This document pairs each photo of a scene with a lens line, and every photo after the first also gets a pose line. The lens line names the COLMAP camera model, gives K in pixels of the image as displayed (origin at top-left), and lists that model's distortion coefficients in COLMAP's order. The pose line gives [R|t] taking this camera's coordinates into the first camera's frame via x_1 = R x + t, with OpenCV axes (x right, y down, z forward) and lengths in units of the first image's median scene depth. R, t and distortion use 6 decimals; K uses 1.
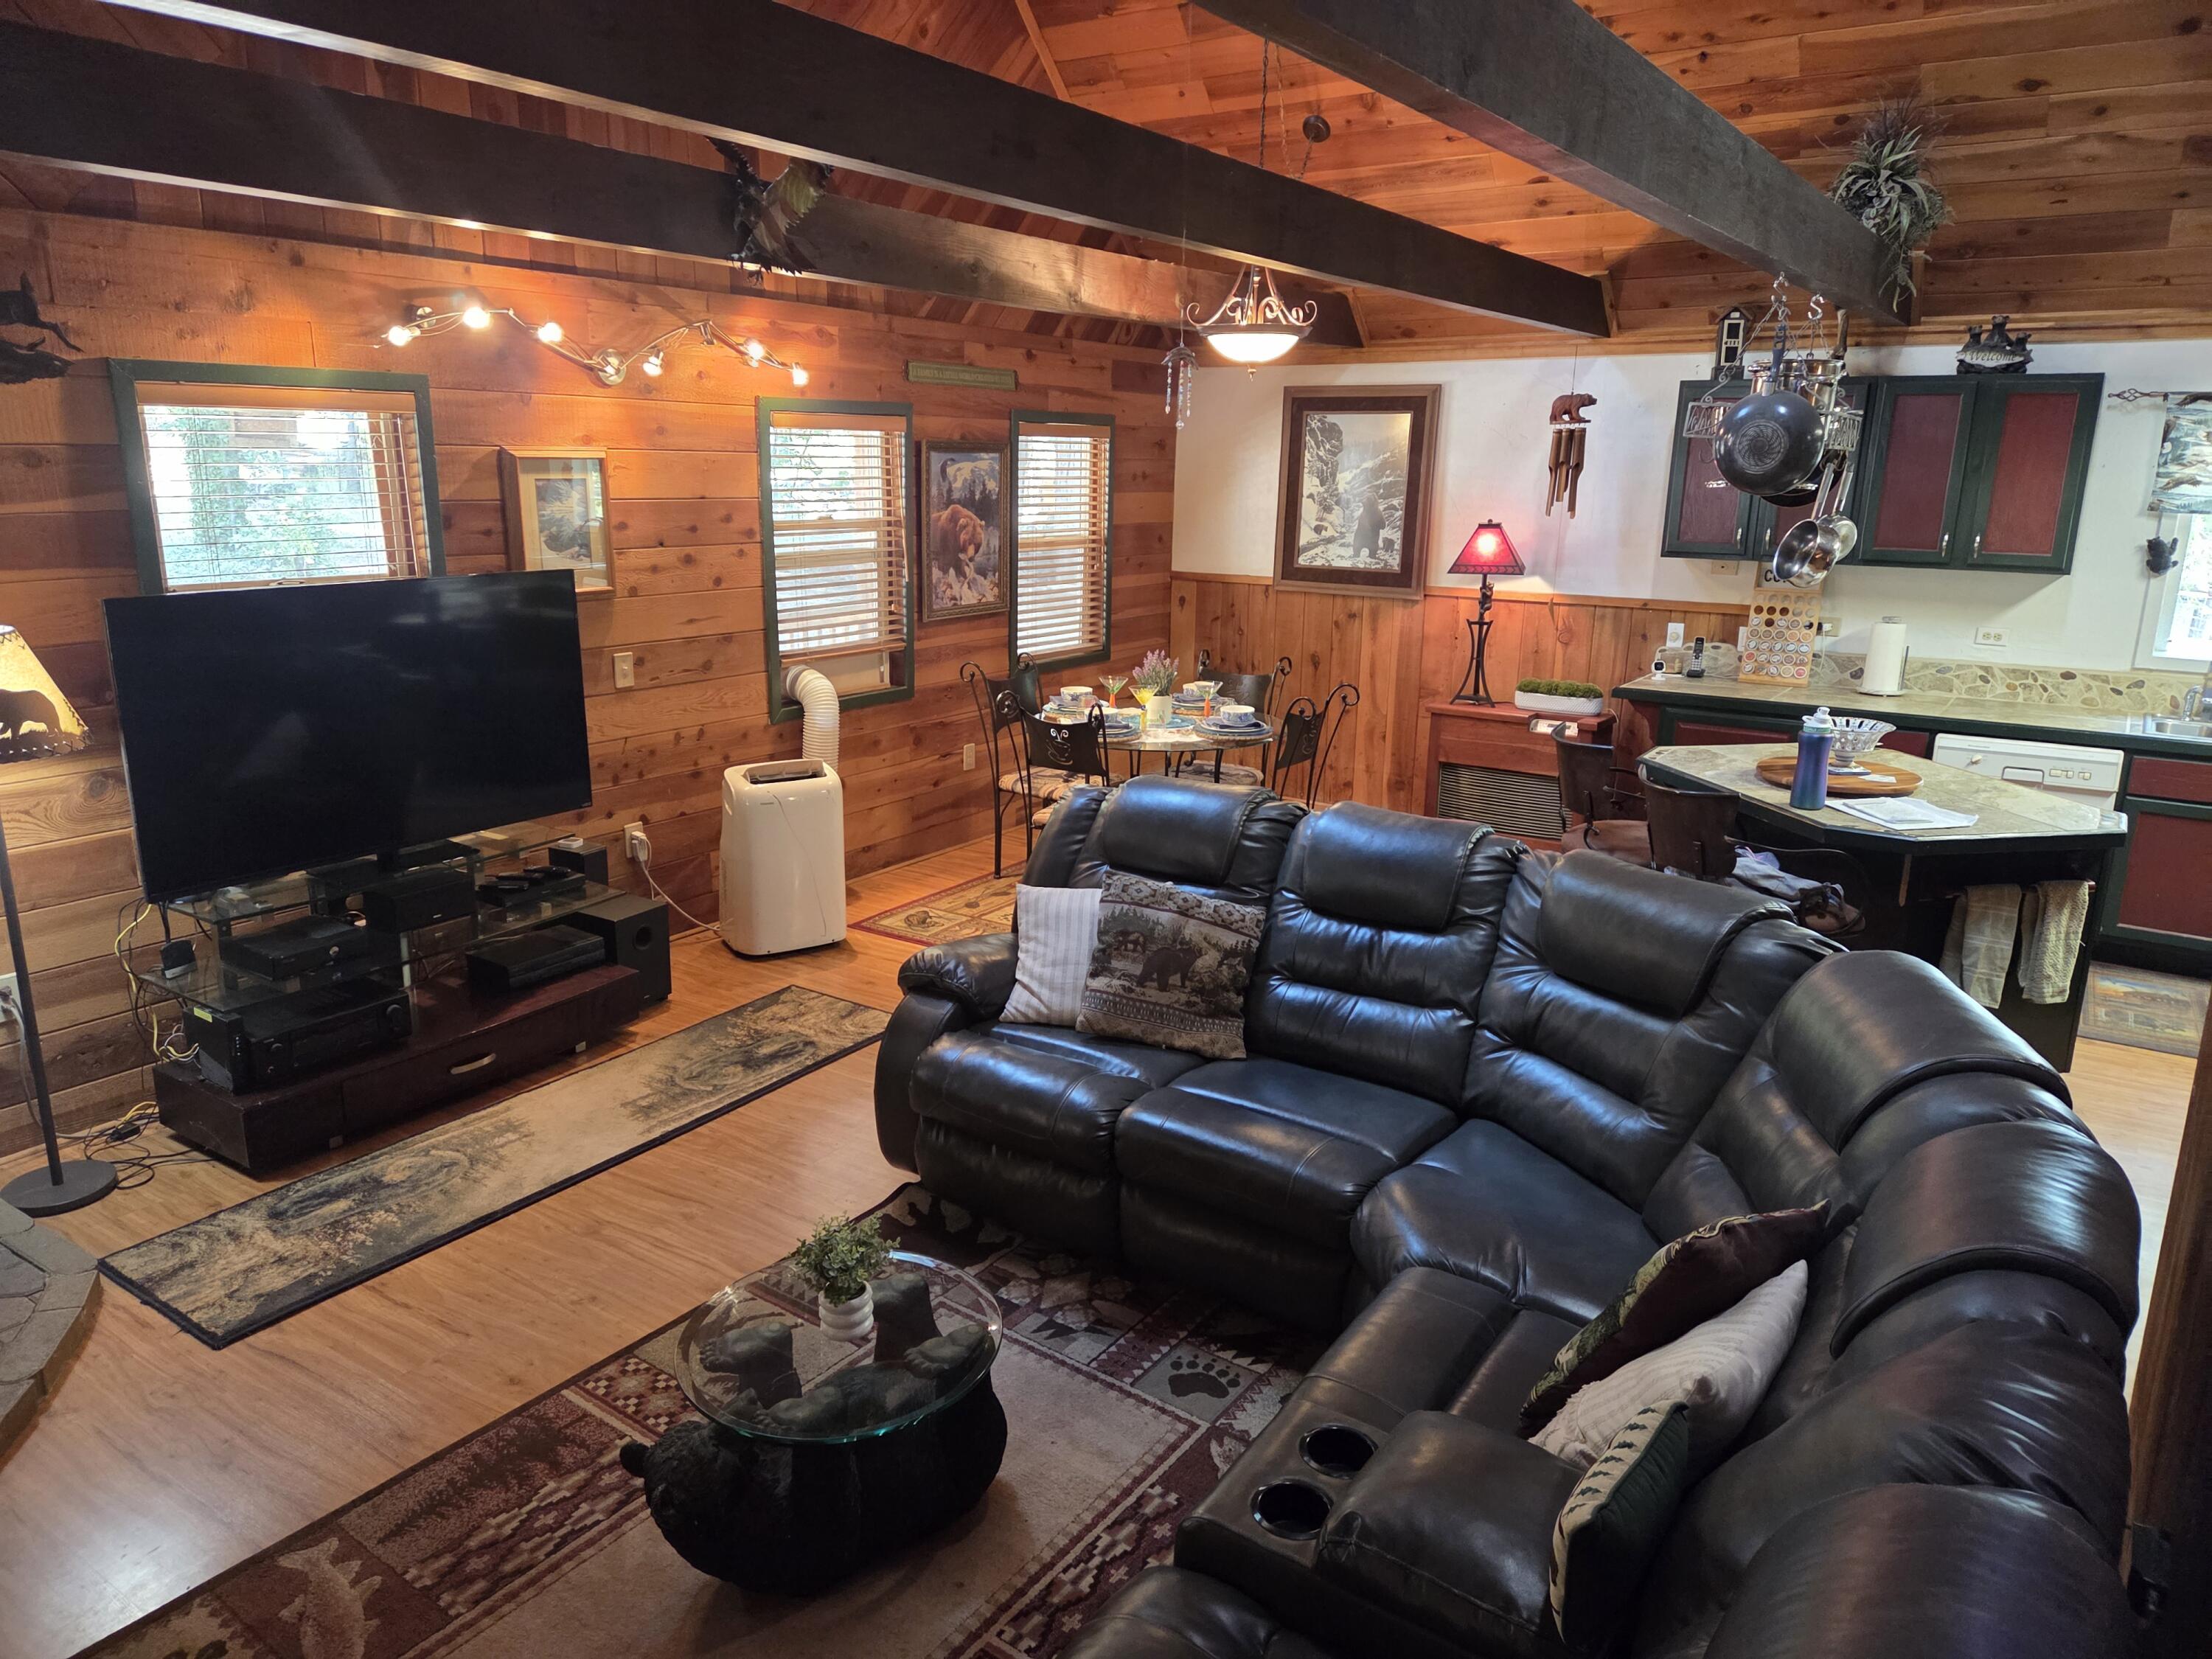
lens RADIAL K [[1479.5, 0, 1091.5], [0, 1479.5, 811.0], [0, 0, 1]] dist [0.072753, -0.064096]
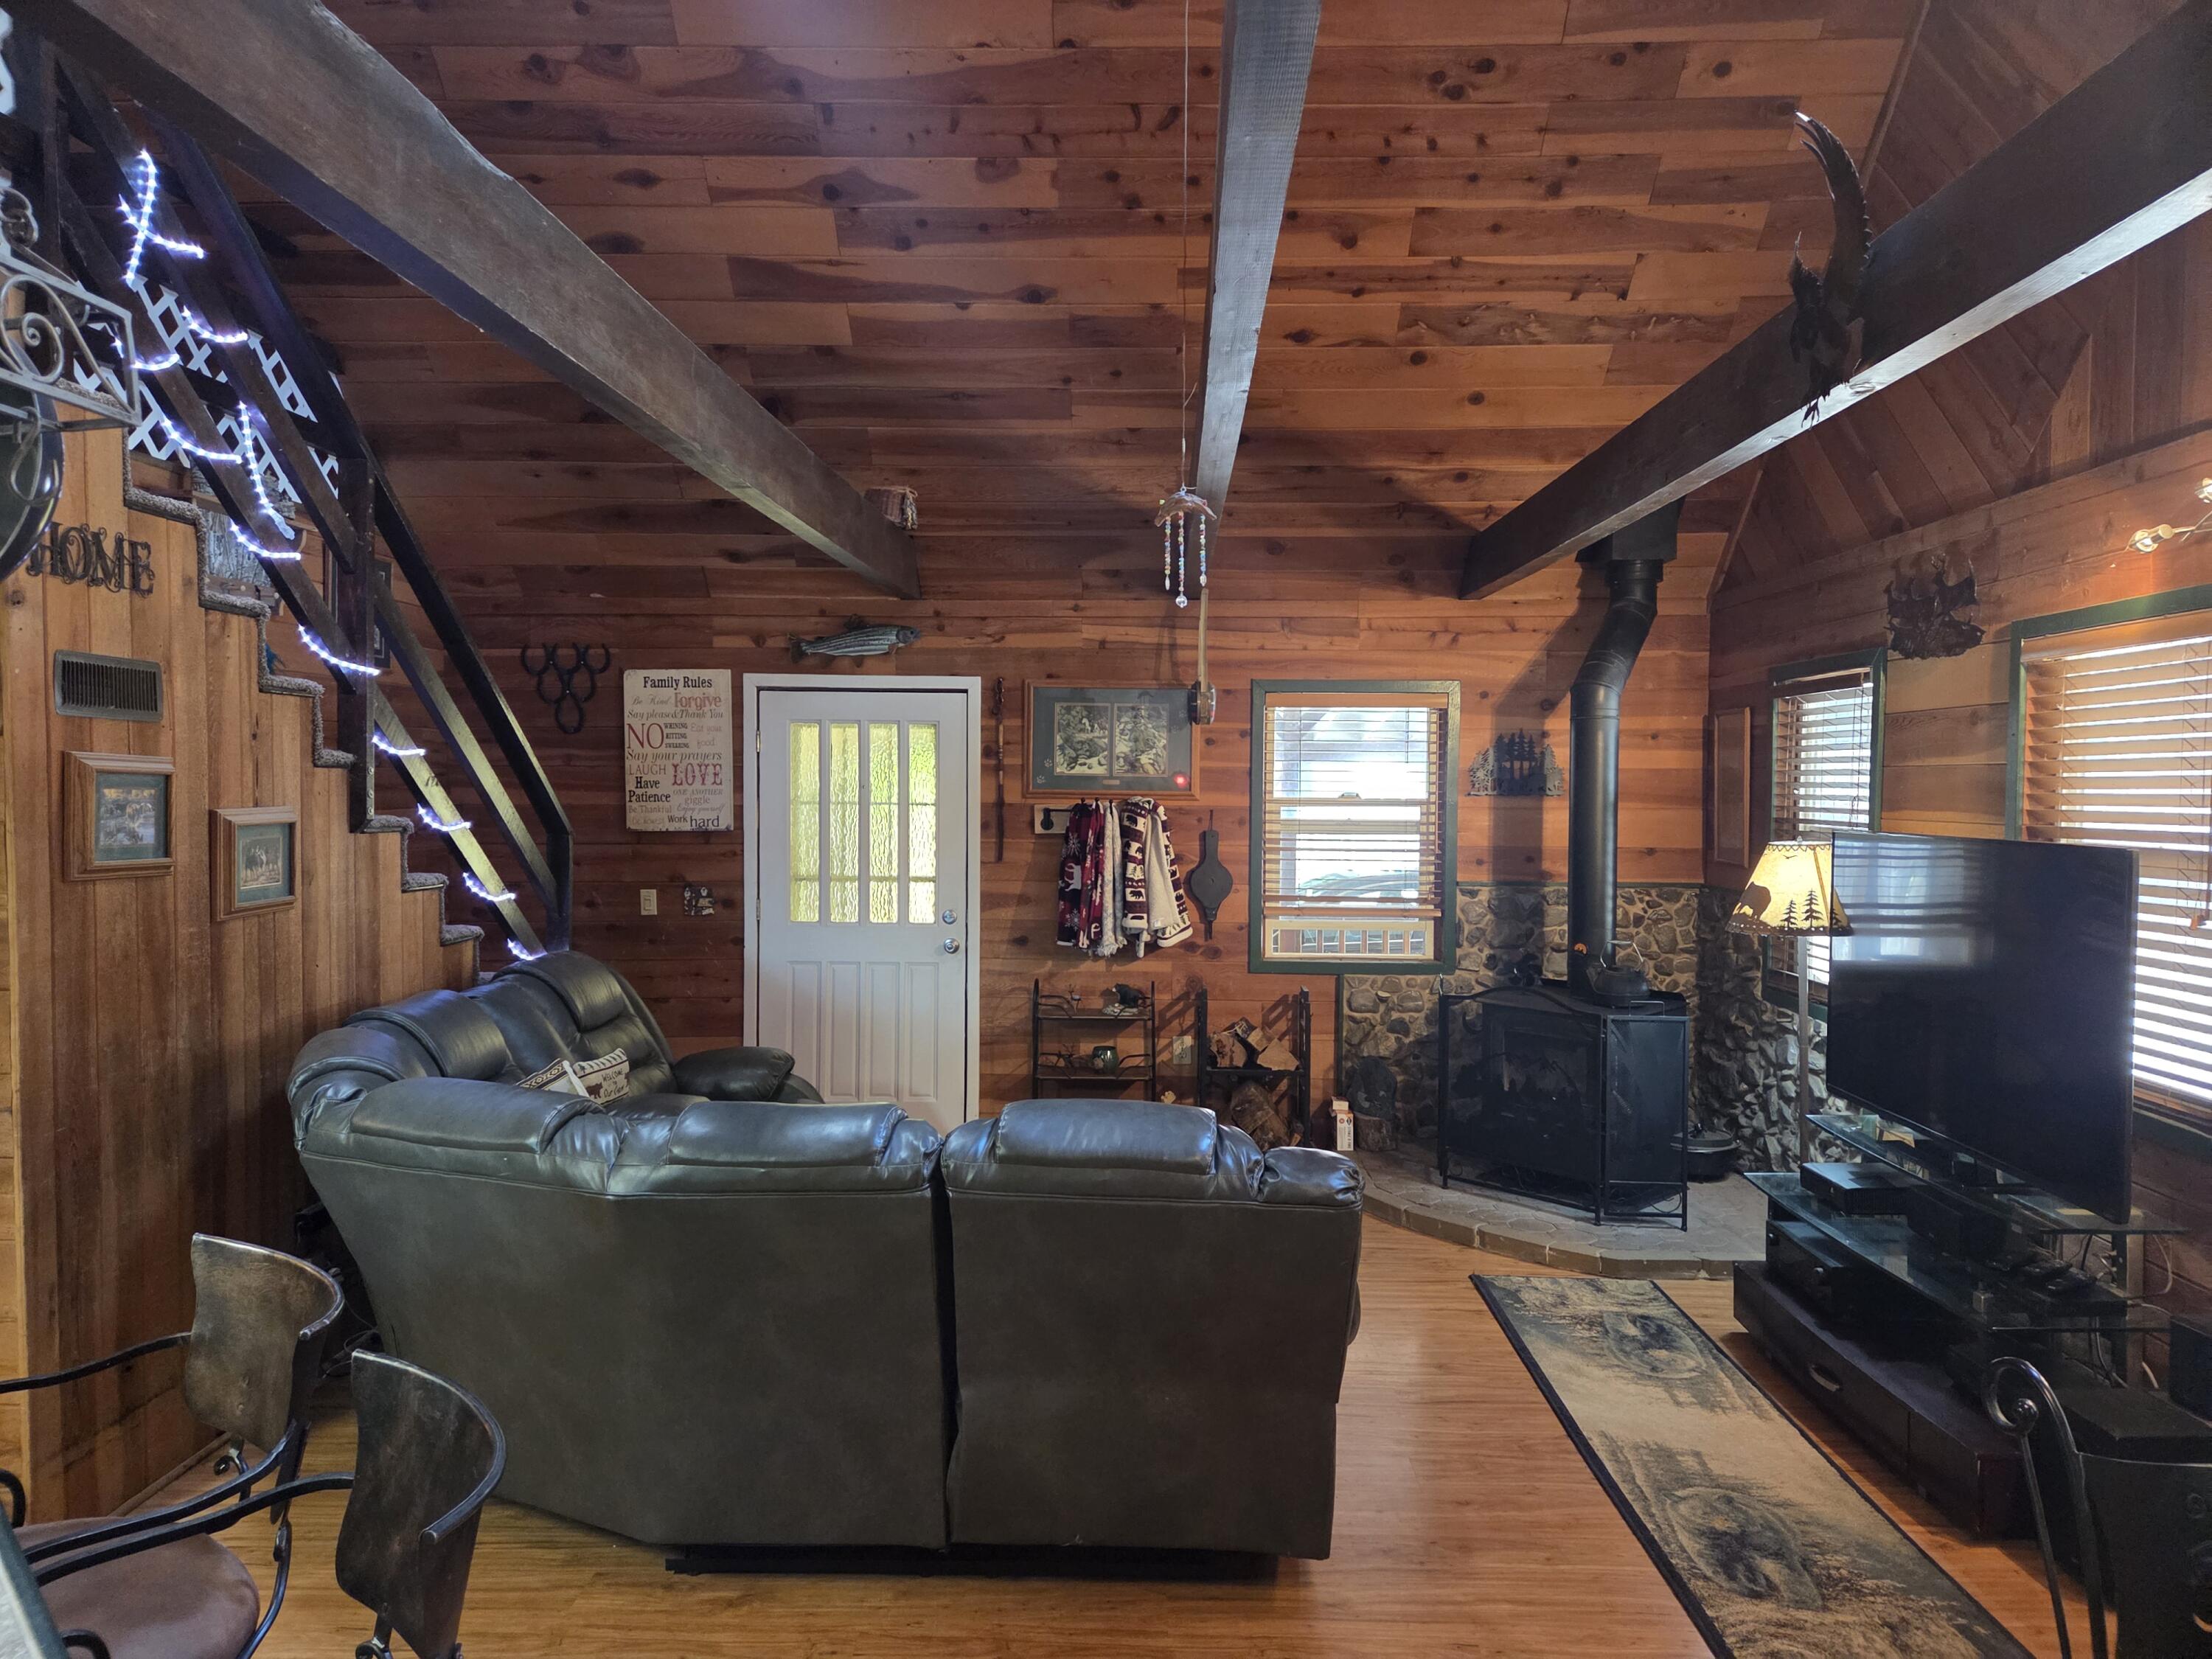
lens RADIAL K [[1479.5, 0, 1108.6], [0, 1479.5, 826.1], [0, 0, 1]] dist [0.072753, -0.064096]
pose [[-0.842929, 0.000727, -0.538025, 0.451049], [-0.141553, 0.964469, 0.223076, -0.306078], [0.519070, 0.264196, -0.812875, 1.557975]]
